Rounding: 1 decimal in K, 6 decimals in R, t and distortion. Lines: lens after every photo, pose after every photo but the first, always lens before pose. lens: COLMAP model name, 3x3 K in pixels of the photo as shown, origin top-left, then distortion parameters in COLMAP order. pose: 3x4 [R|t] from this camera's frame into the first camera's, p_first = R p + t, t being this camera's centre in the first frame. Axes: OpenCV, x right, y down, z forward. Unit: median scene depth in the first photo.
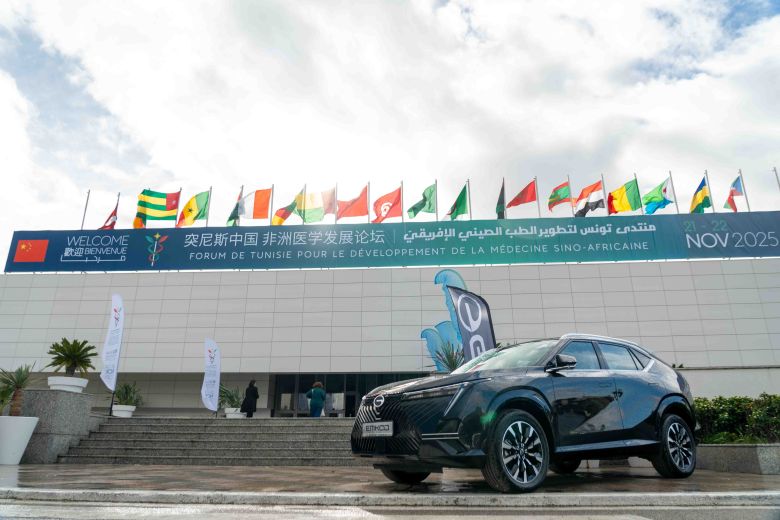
lens RADIAL K [[516.2, 0, 389.6], [0, 516.2, 269.1], [0, 0, 1]] dist [-0.028847, 0.010415]
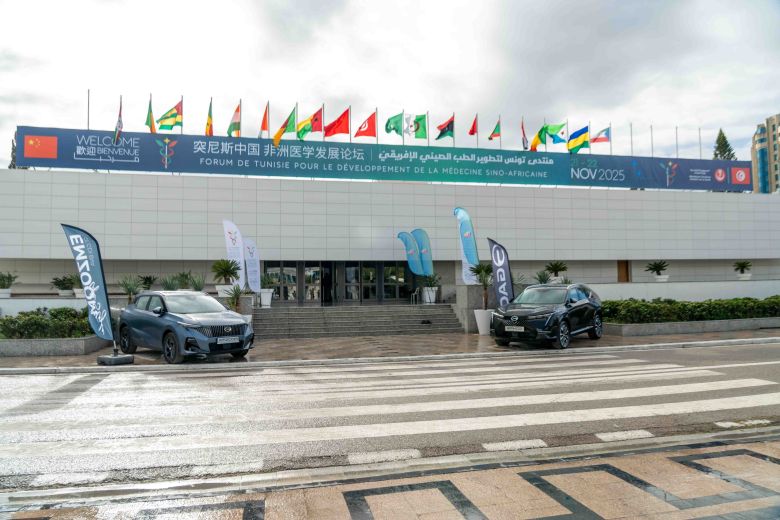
lens RADIAL K [[516.2, 0, 385.4], [0, 516.2, 262.1], [0, 0, 1]] dist [-0.028847, 0.010415]
pose [[0.962304, 0.002062, 0.271968, -0.374308], [-0.076875, 0.961257, 0.264718, -0.183297], [-0.260885, -0.275646, 0.925180, -0.324697]]
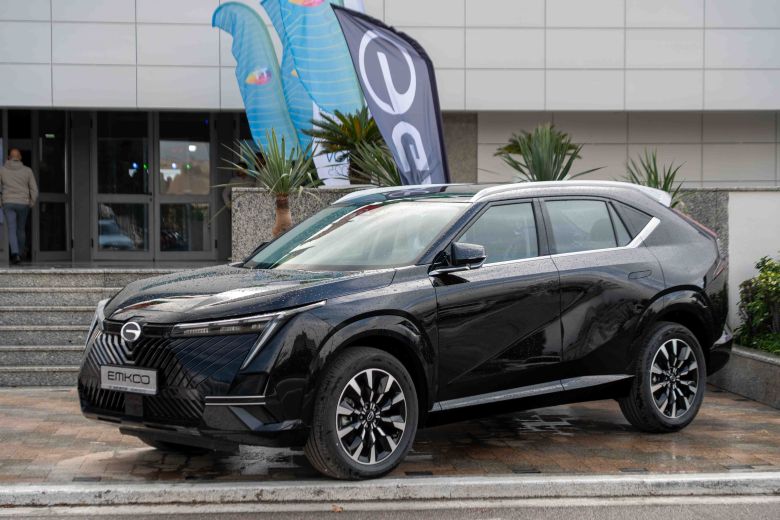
lens RADIAL K [[1620.5, 0, 385.6], [0, 1620.5, 299.2], [0, 0, 1]] dist [0.052058, 0.000000]
pose [[0.987112, -0.005347, 0.159944, -0.008089], [-0.053410, 0.931131, 0.360754, -0.118048], [-0.150858, -0.364647, 0.918844, -0.181360]]
